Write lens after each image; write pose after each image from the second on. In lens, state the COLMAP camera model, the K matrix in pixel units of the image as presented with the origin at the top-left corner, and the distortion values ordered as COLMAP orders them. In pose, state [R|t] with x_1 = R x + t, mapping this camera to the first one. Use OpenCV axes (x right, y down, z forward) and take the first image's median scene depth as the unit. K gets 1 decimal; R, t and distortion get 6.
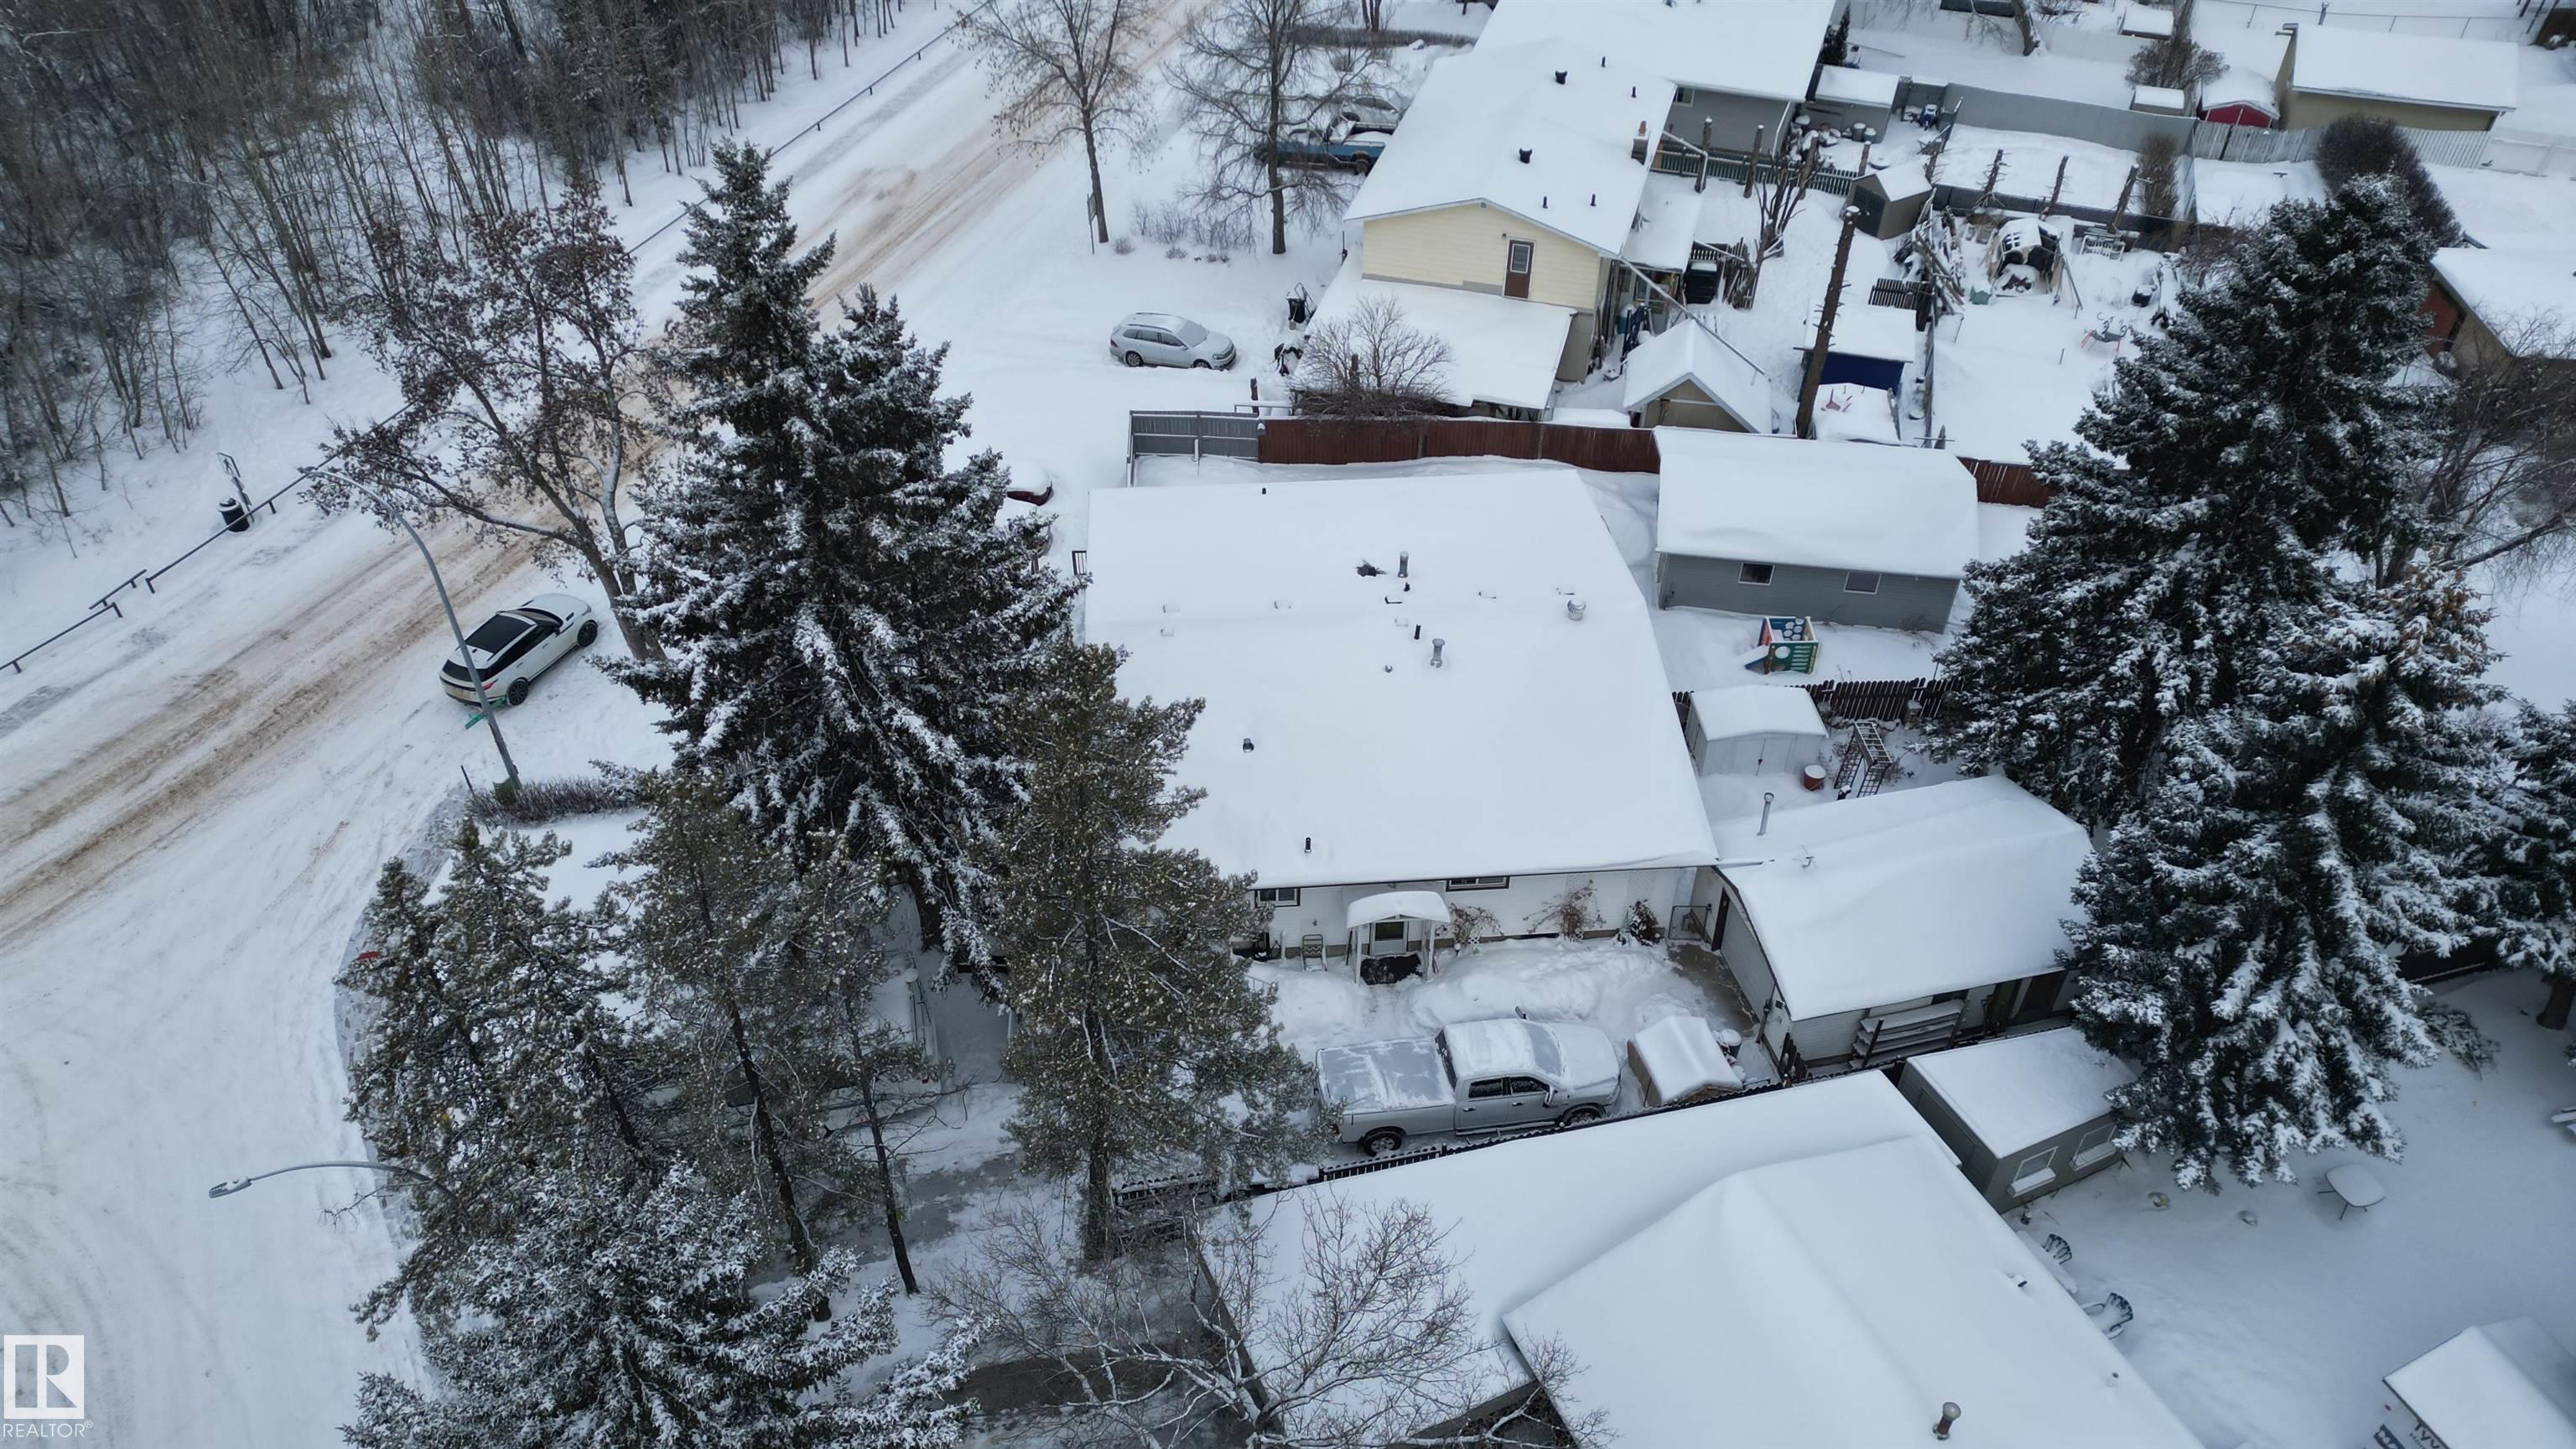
lens RADIAL K [[1770.3, 0, 1282.3], [0, 1770.3, 718.2], [0, 0, 1]] dist [0.082559, -0.081511]
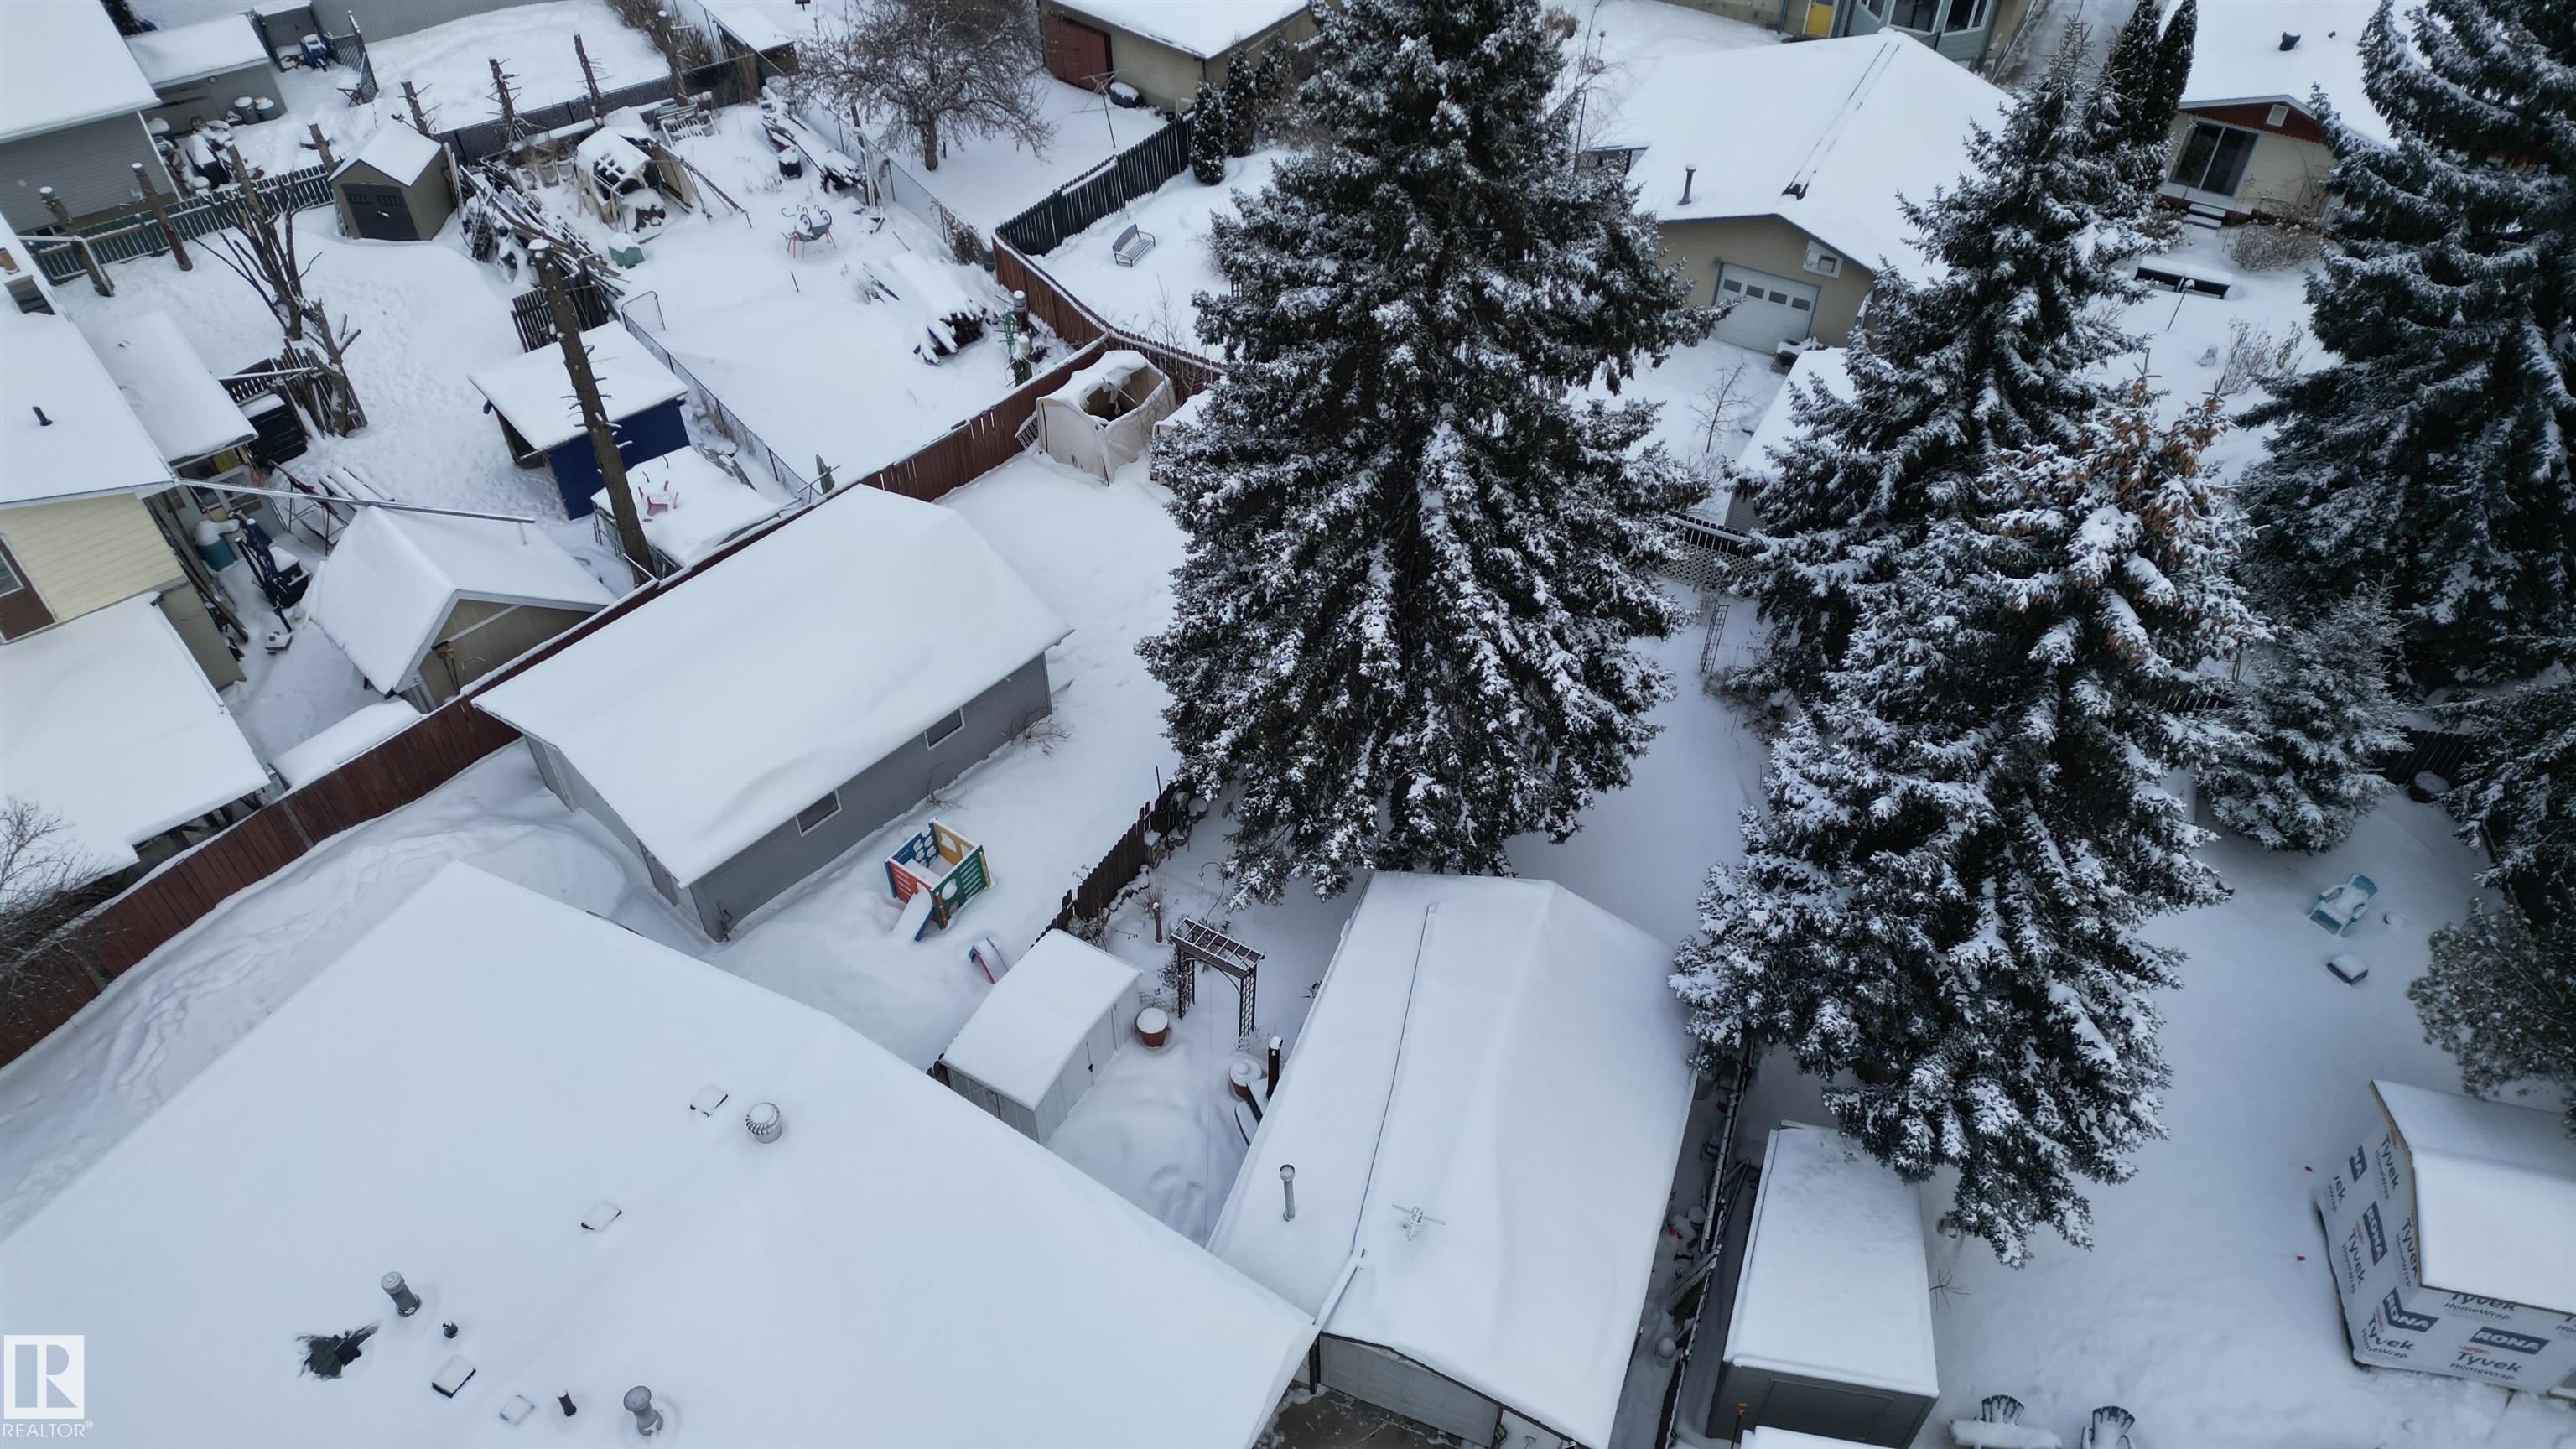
lens RADIAL K [[1770.3, 0, 1282.3], [0, 1770.3, 718.2], [0, 0, 1]] dist [0.082559, -0.081511]
pose [[0.556714, -0.594874, 0.579823, 0.008838], [0.539718, 0.789617, 0.291907, -0.181403], [-0.631486, 0.150432, 0.760655, 0.365226]]
